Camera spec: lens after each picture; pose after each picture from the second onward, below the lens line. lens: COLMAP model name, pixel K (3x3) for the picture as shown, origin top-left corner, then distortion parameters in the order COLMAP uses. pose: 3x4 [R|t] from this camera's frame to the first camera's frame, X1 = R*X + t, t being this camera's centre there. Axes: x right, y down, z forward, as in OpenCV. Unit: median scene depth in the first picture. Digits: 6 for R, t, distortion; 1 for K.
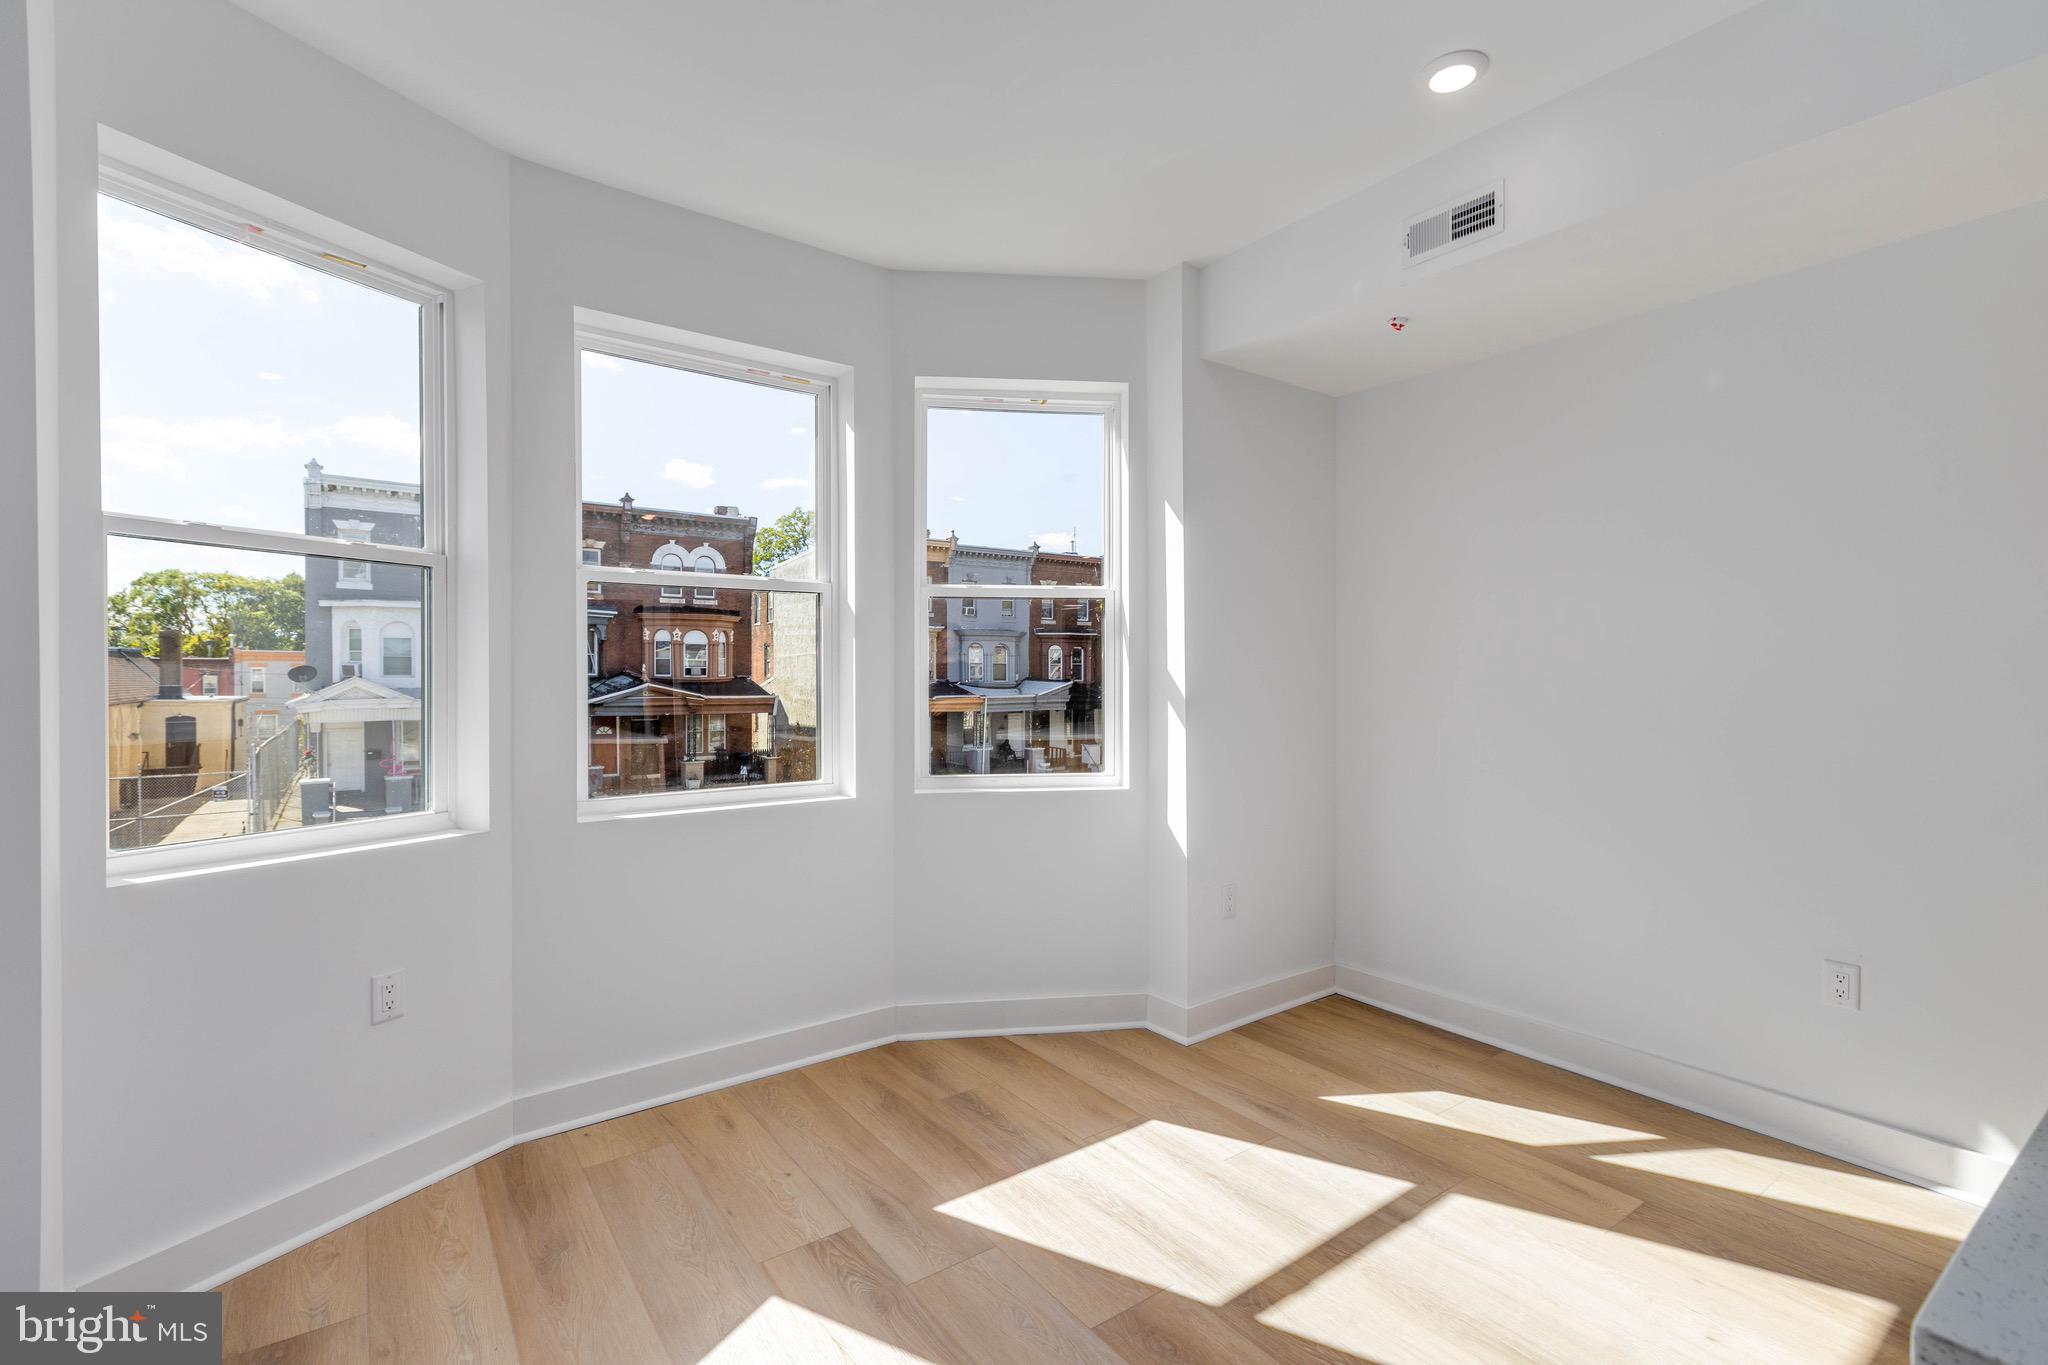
lens RADIAL K [[909.3, 0, 1016.2], [0, 909.3, 688.6], [0, 0, 1]] dist [-0.011574, -0.006283]
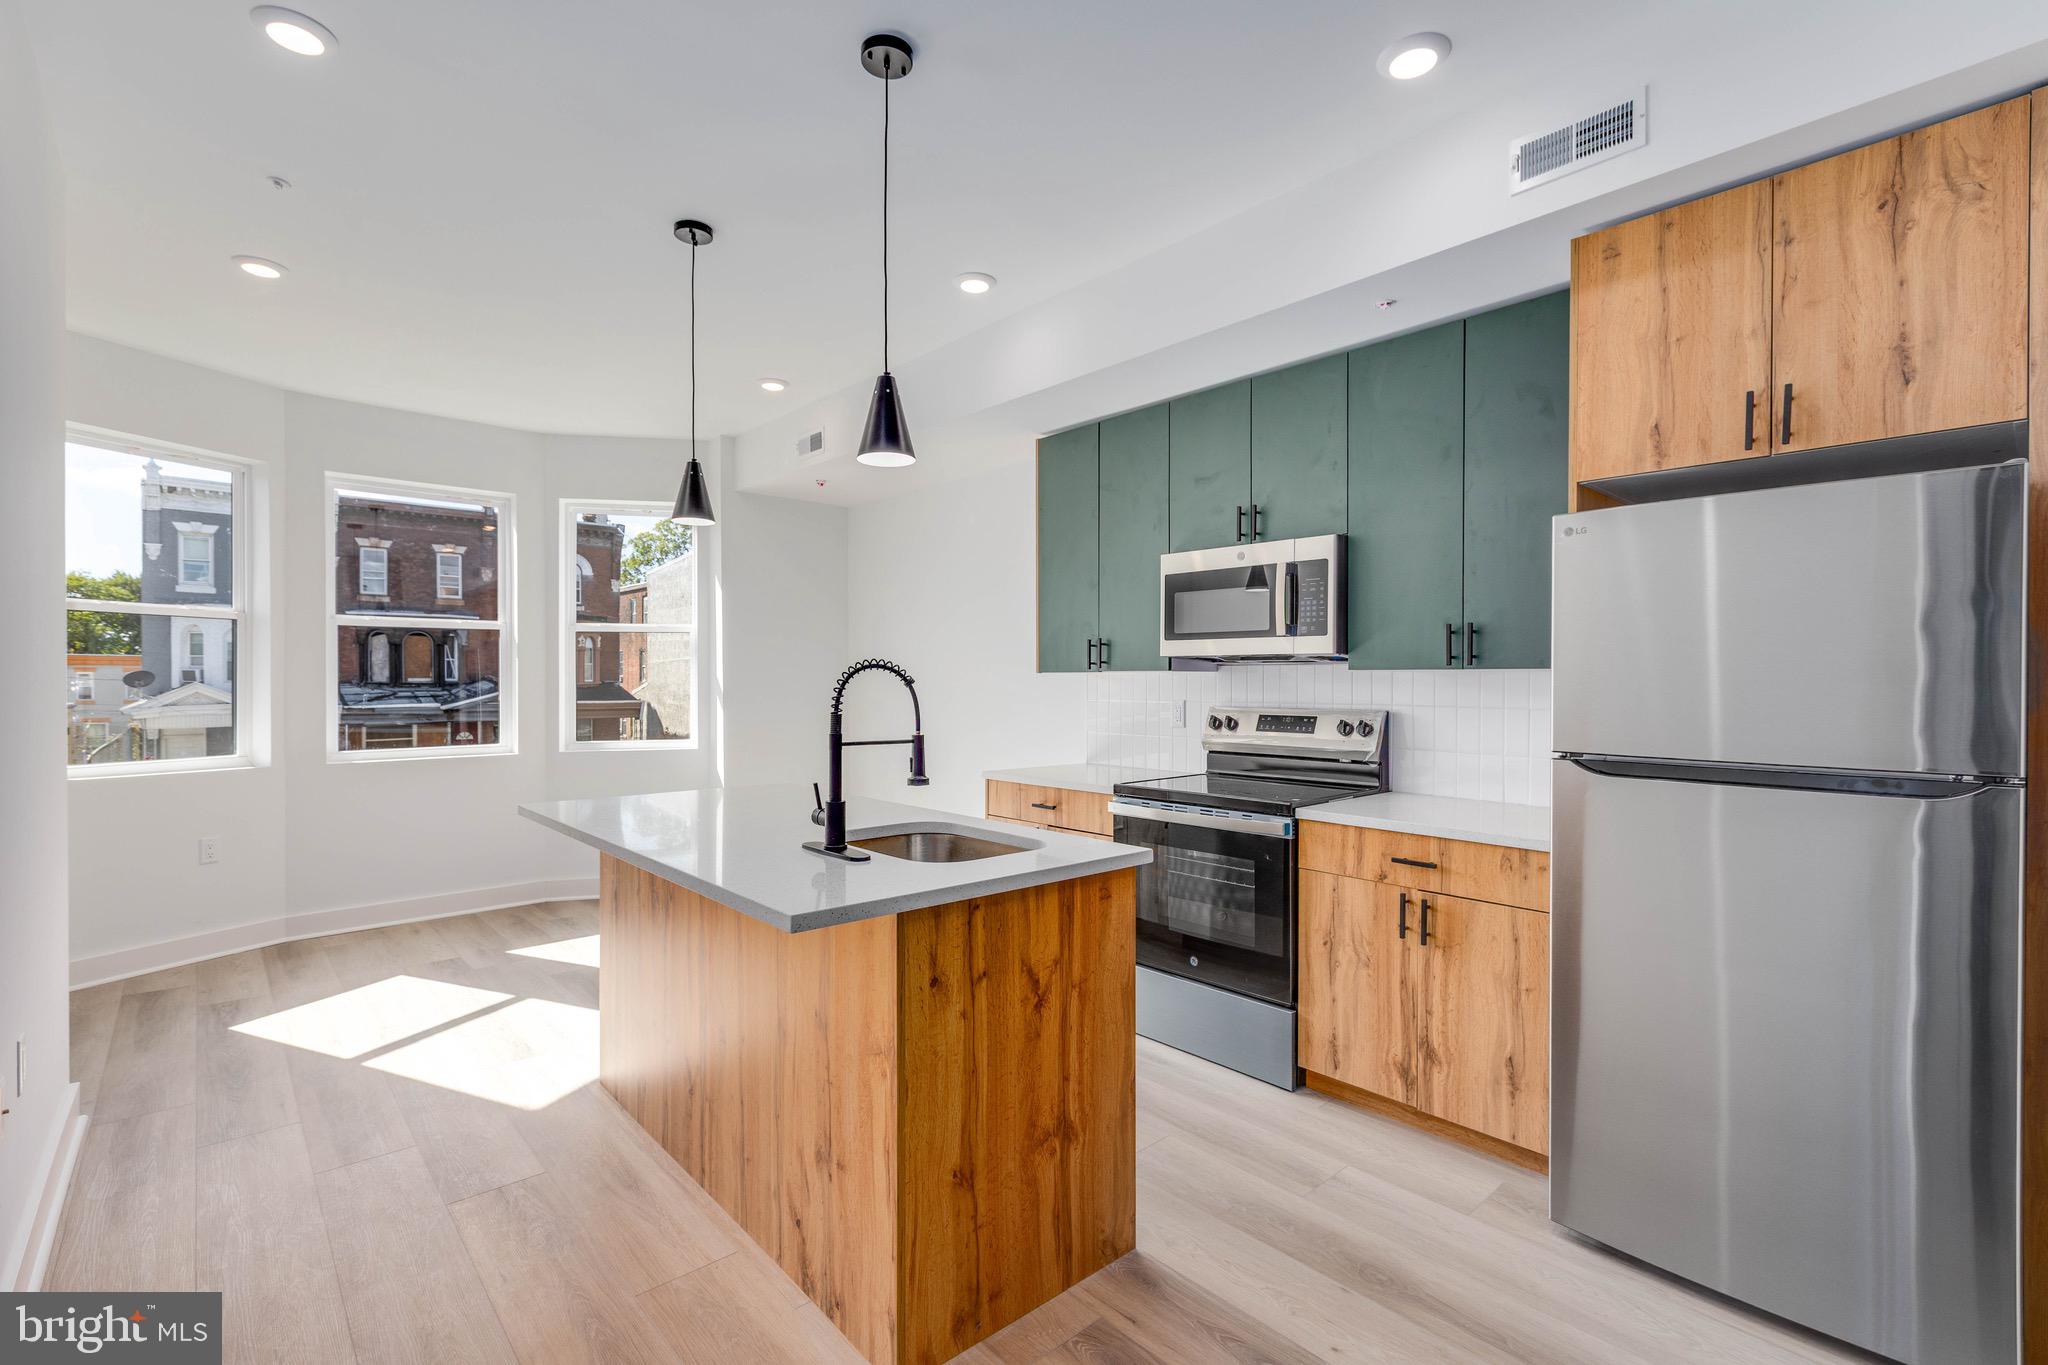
lens RADIAL K [[909.3, 0, 1016.2], [0, 909.3, 688.6], [0, 0, 1]] dist [-0.011574, -0.006283]
pose [[0.994171, -0.000723, 0.107813, 0.049464], [0.001397, 0.999980, -0.006175, 0.001234], [-0.107807, 0.006290, 0.994152, -0.066623]]
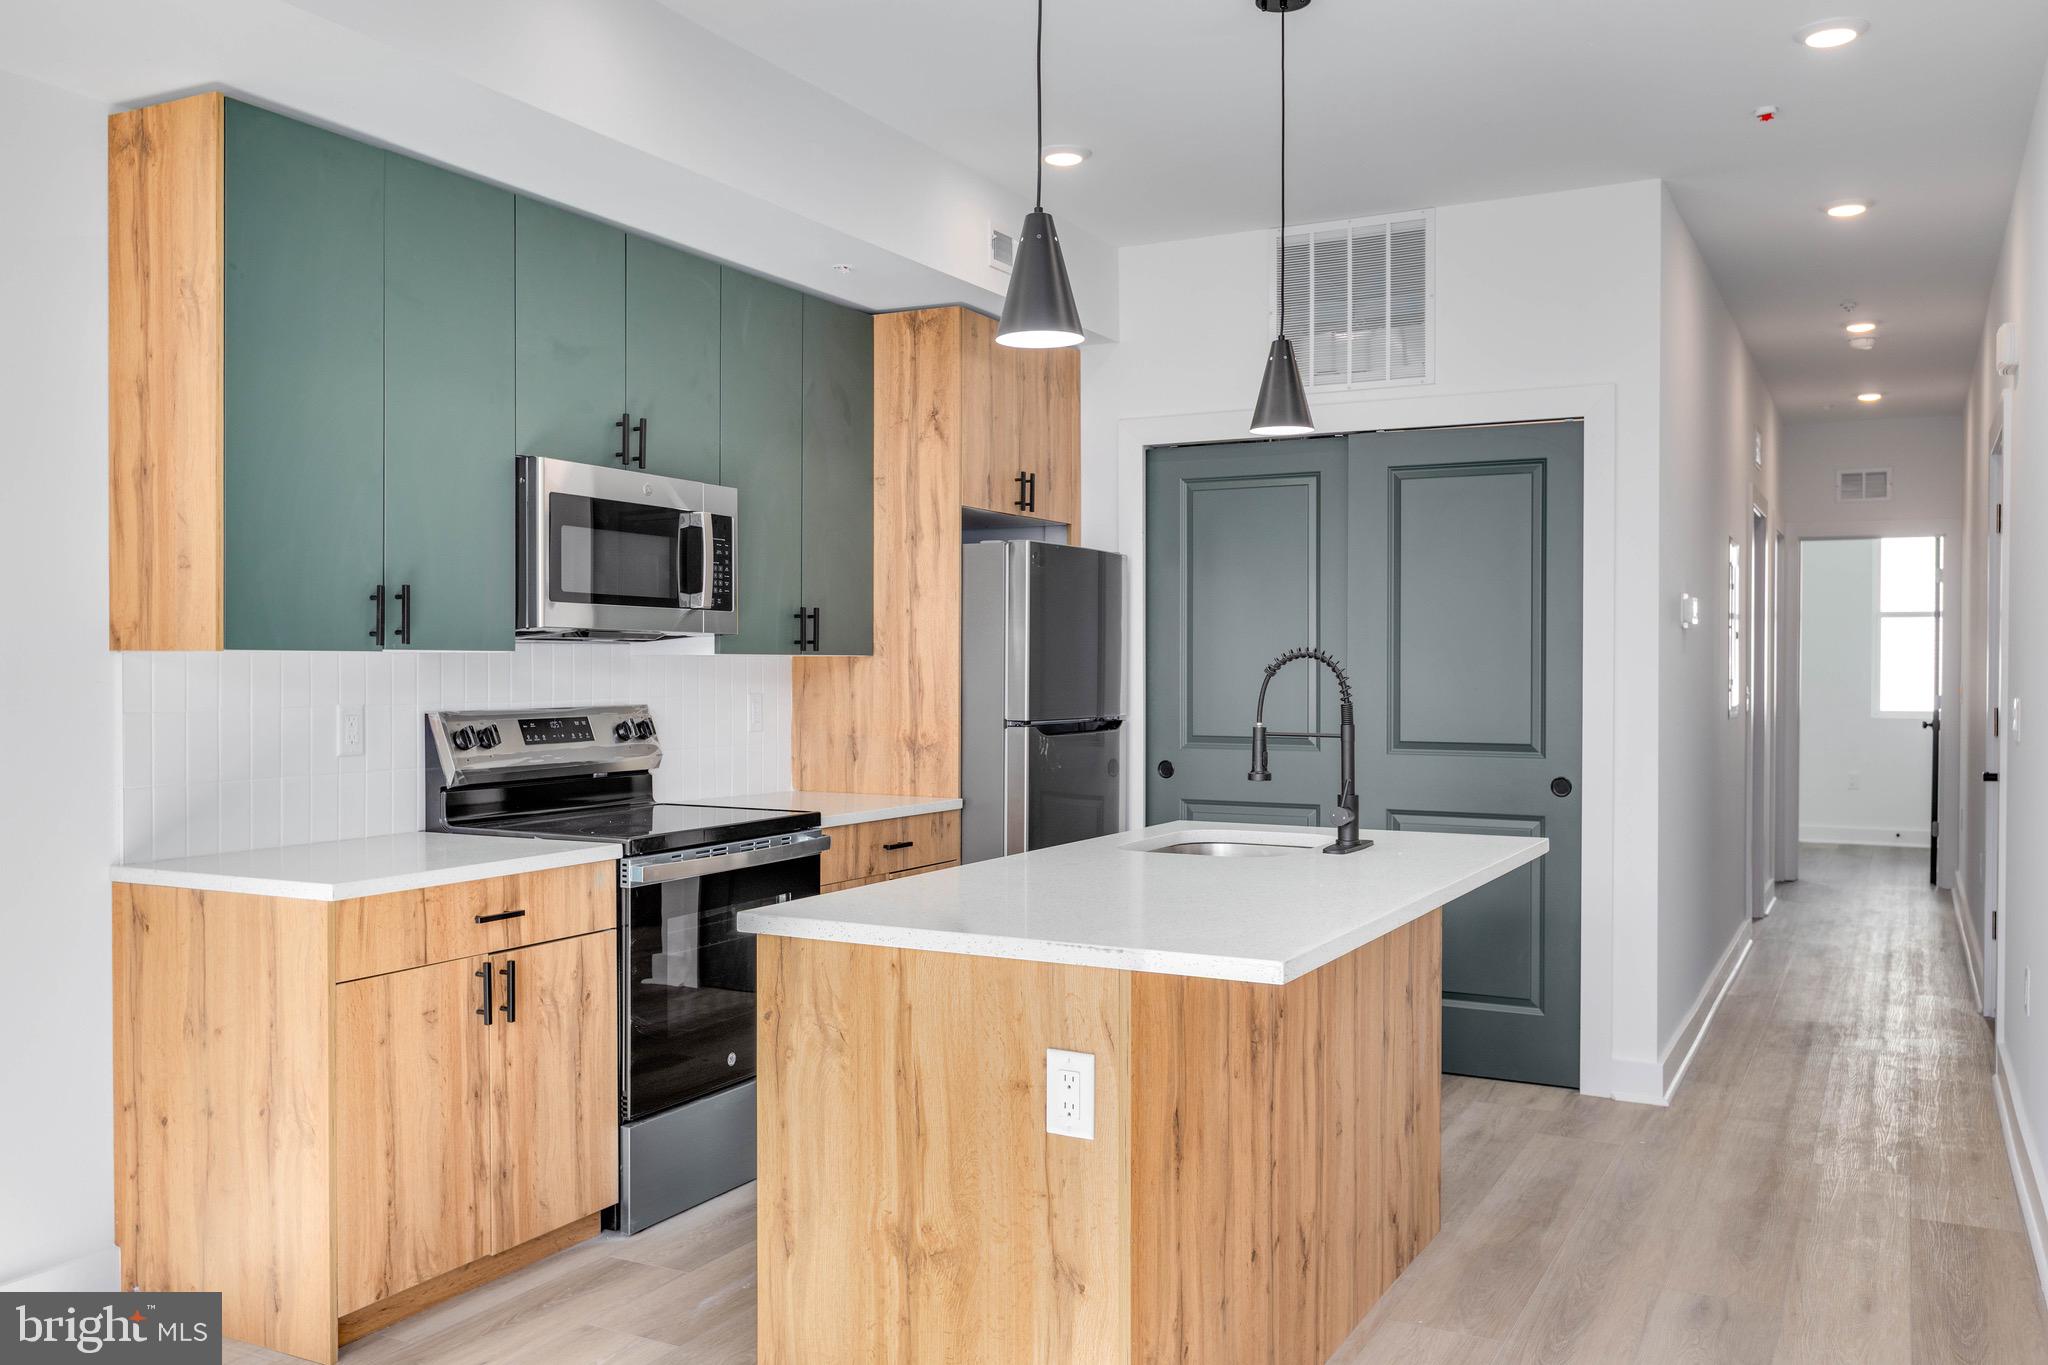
lens RADIAL K [[1712.2, 0, 1021.0], [0, 1712.2, 682.6], [0, 0, 1]] dist [0.025673, 0.014565]
pose [[-0.453115, -0.012461, 0.891365, -0.140088], [0.009781, 0.999773, 0.018948, -0.003821], [-0.891398, 0.017304, -0.452890, 0.193693]]
